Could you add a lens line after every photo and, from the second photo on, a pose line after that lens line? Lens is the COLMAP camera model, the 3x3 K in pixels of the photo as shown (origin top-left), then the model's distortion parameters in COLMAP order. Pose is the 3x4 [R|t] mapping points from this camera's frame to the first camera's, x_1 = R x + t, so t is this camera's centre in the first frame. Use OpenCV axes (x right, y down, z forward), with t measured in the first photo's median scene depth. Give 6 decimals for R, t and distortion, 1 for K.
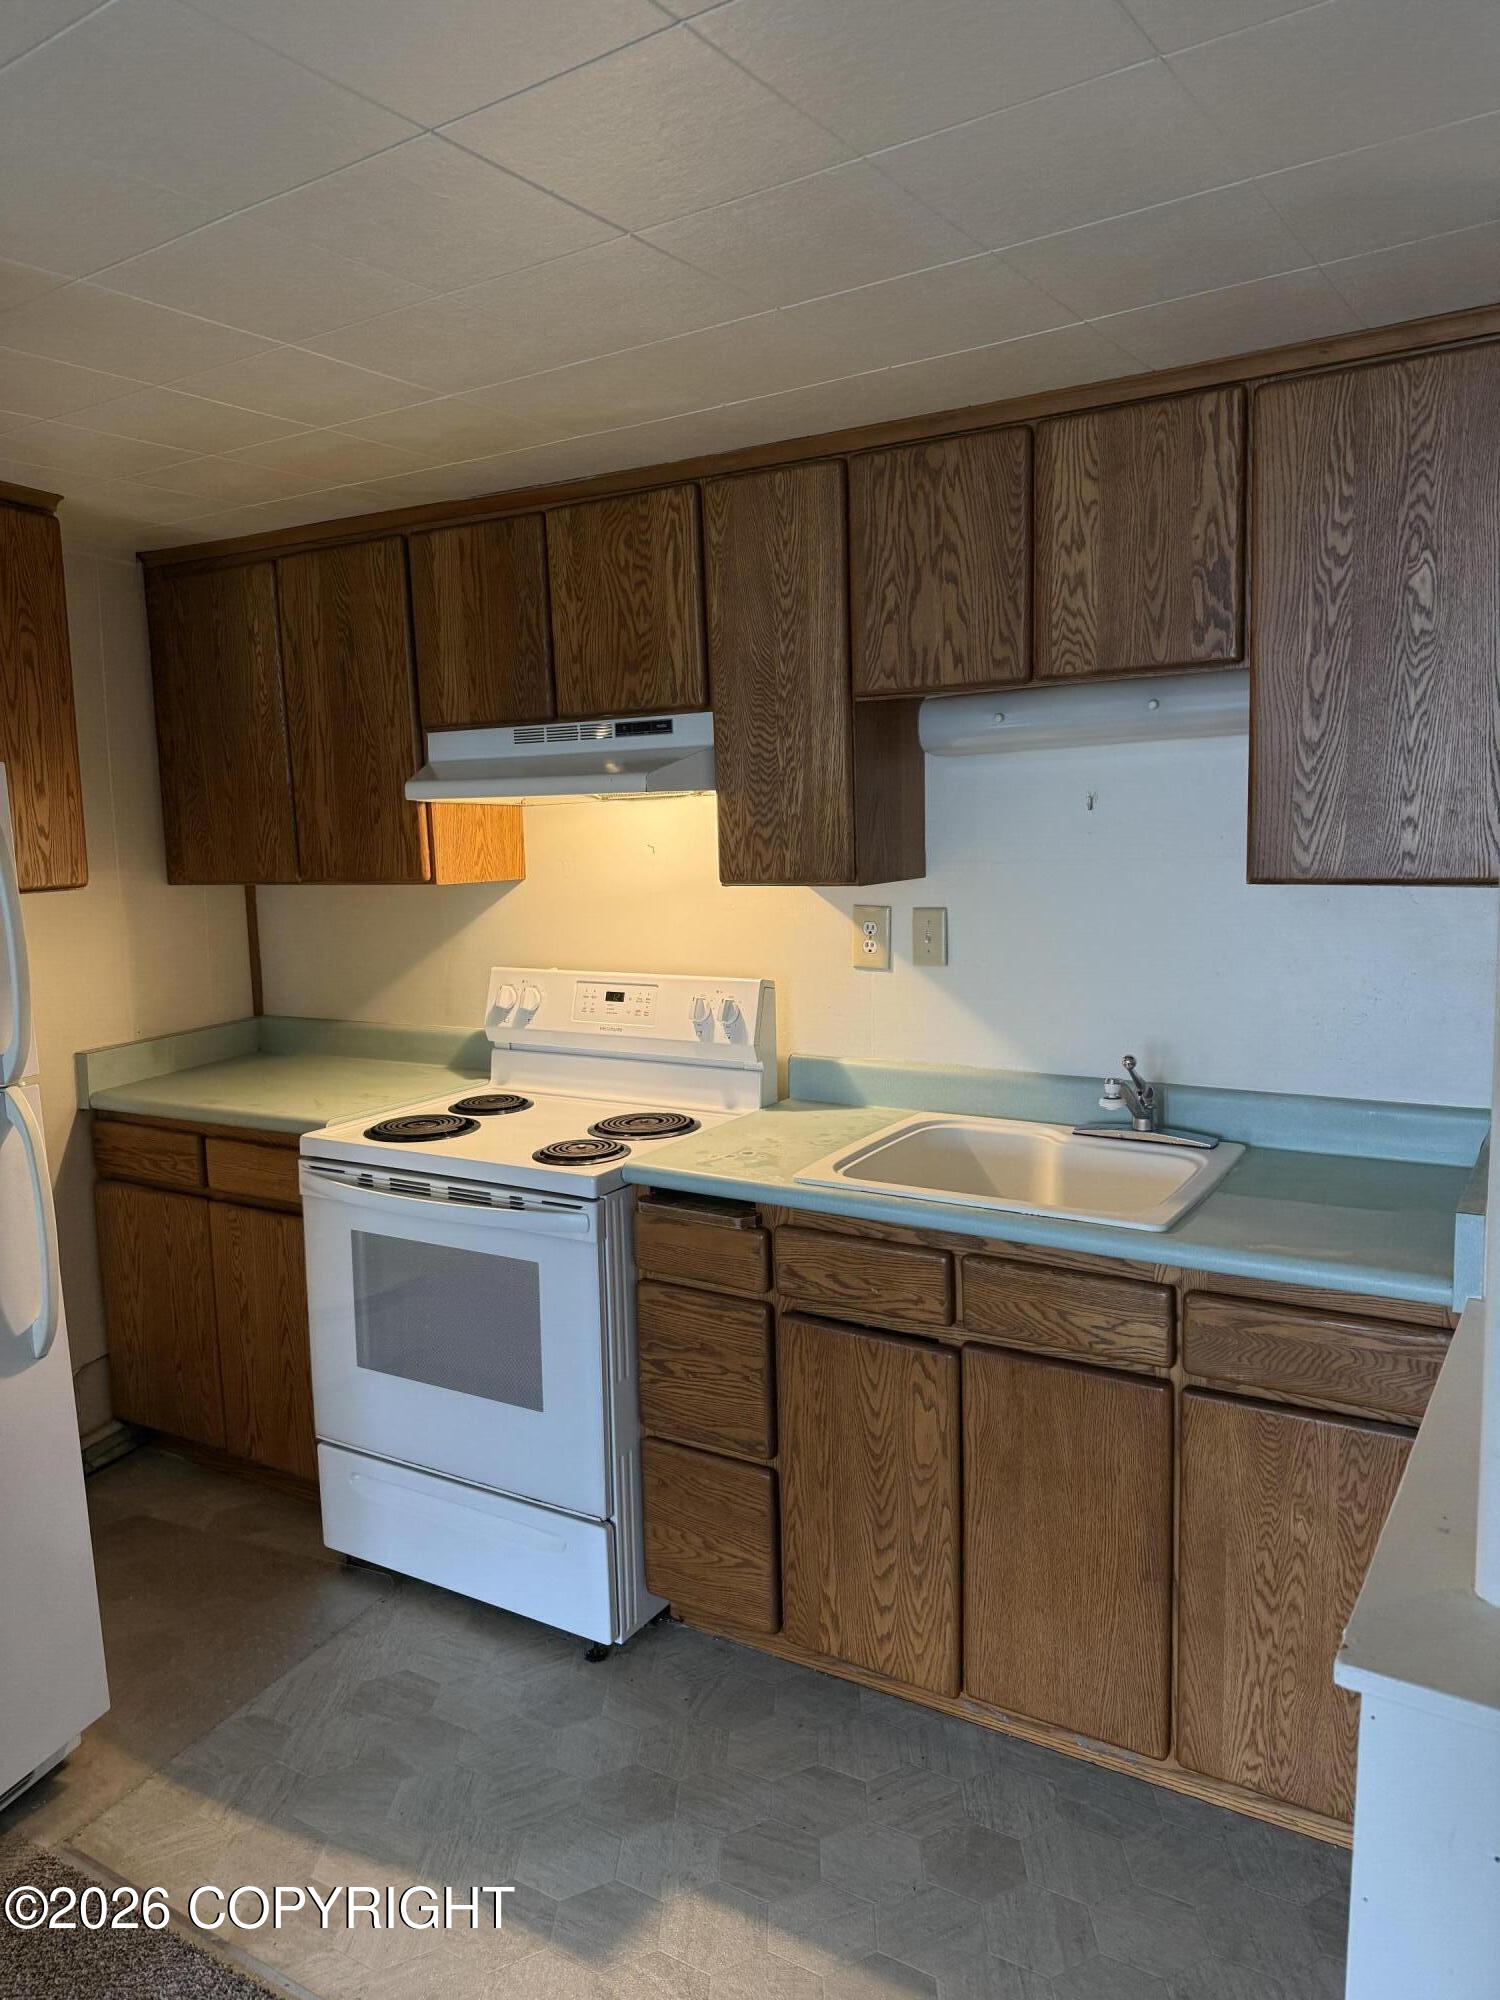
lens RADIAL K [[1371.6, 0, 751.9], [0, 1371.6, 1033.6], [0, 0, 1]] dist [-0.004464, -0.004604]
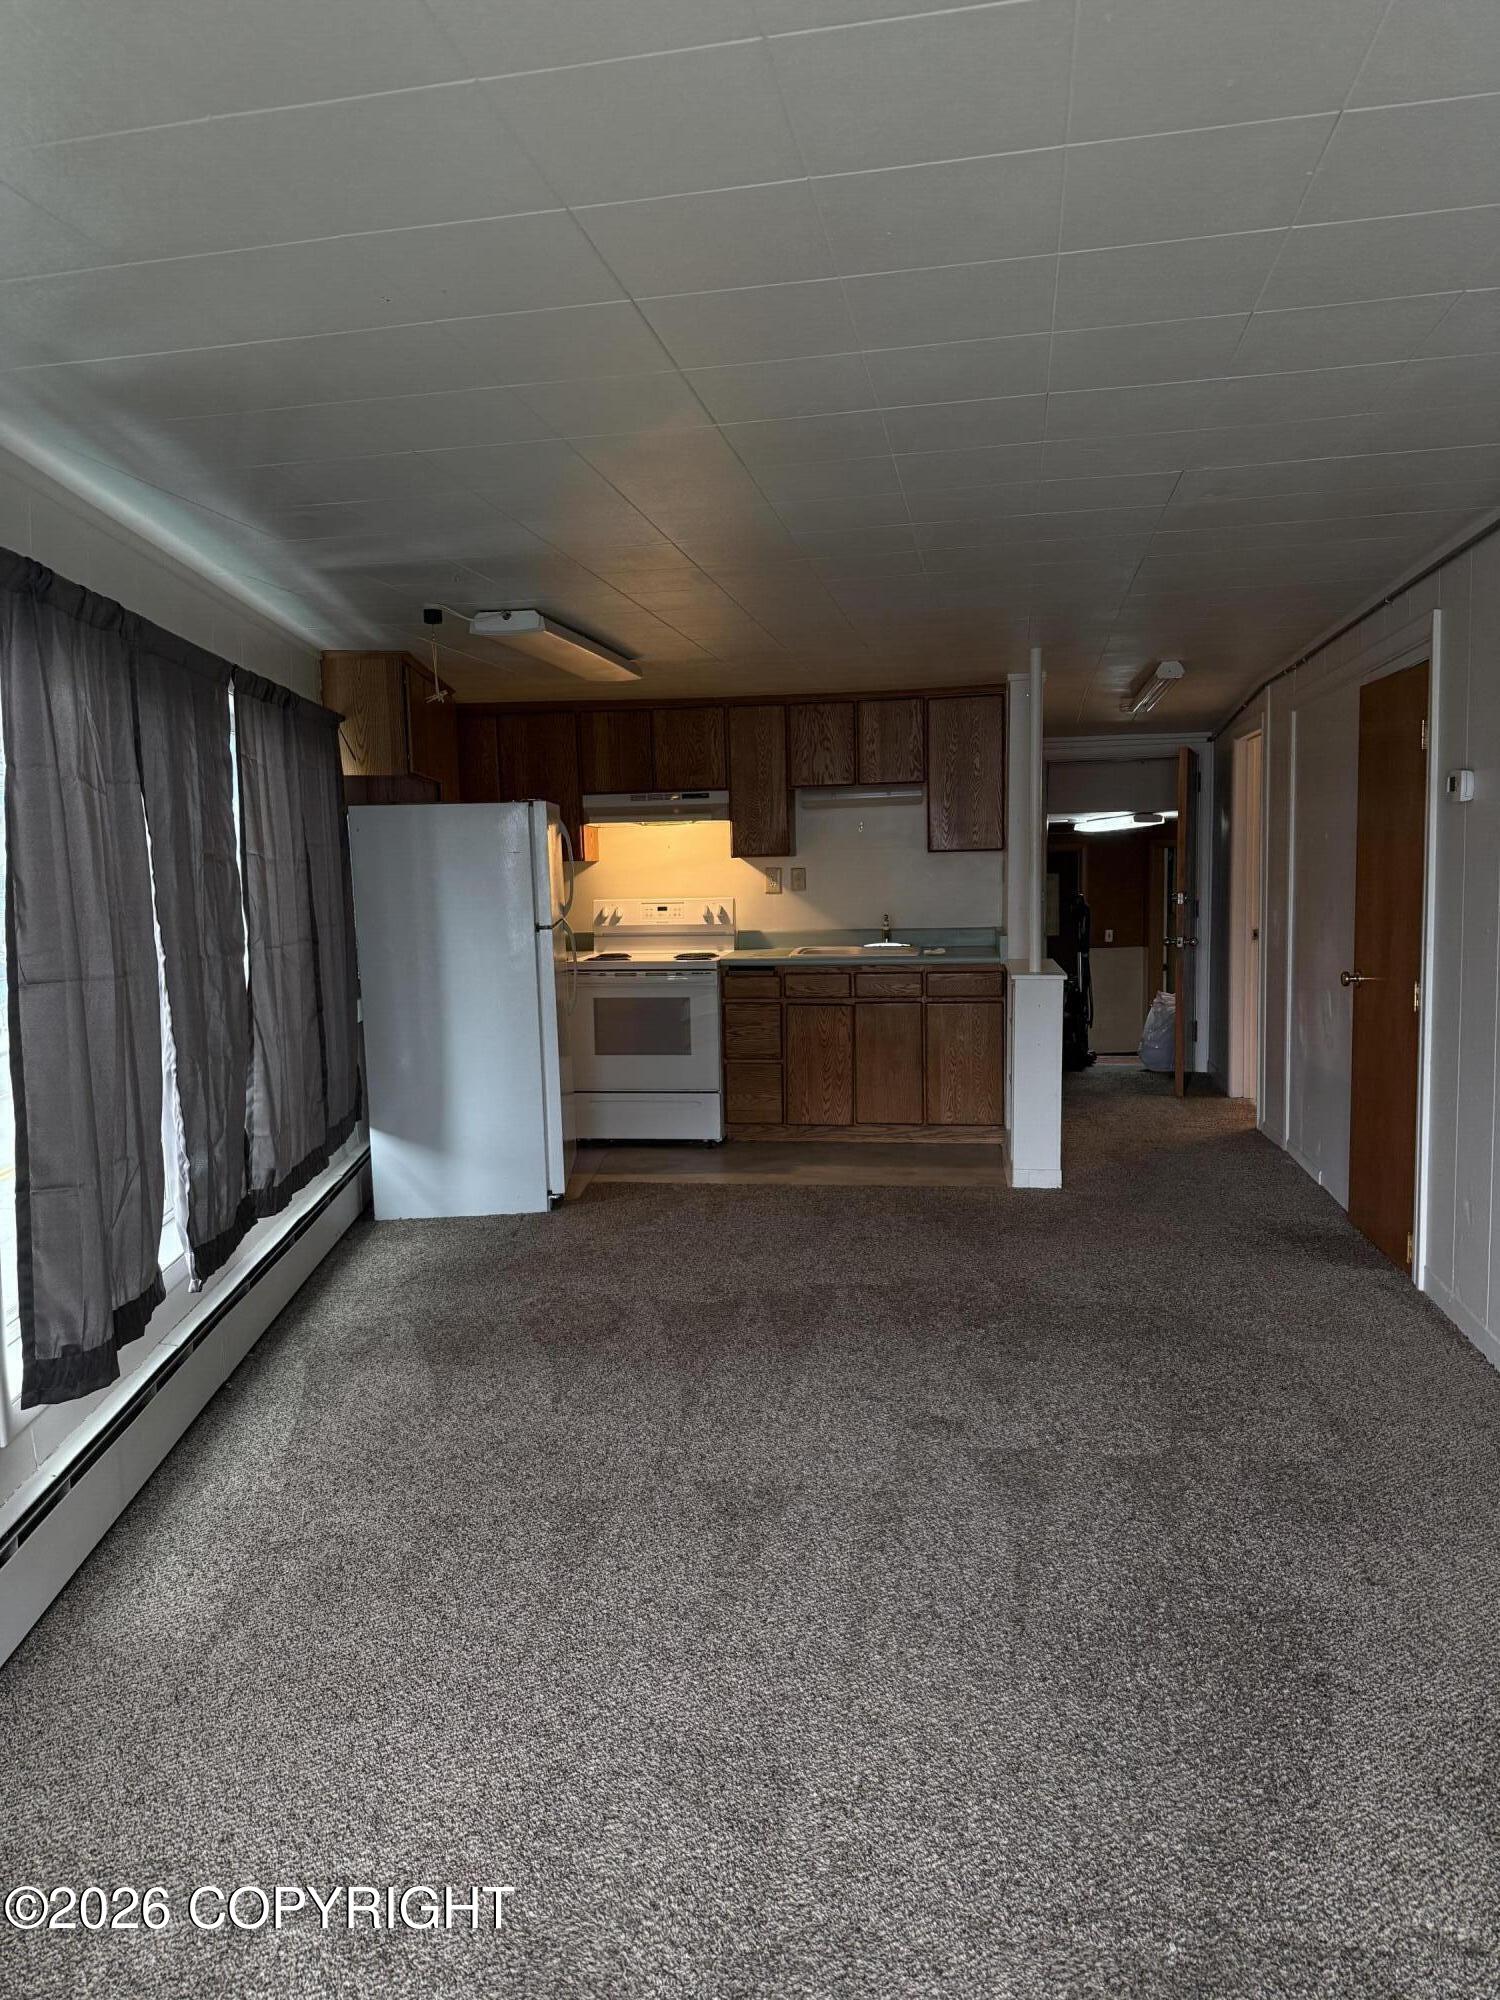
lens RADIAL K [[1371.6, 0, 751.9], [0, 1371.6, 1033.6], [0, 0, 1]] dist [-0.004464, -0.004604]
pose [[0.942697, -0.048270, 0.330141, -0.935267], [0.052460, 0.998616, -0.003790, 0.256803], [-0.329501, 0.020892, 0.943924, -1.579136]]
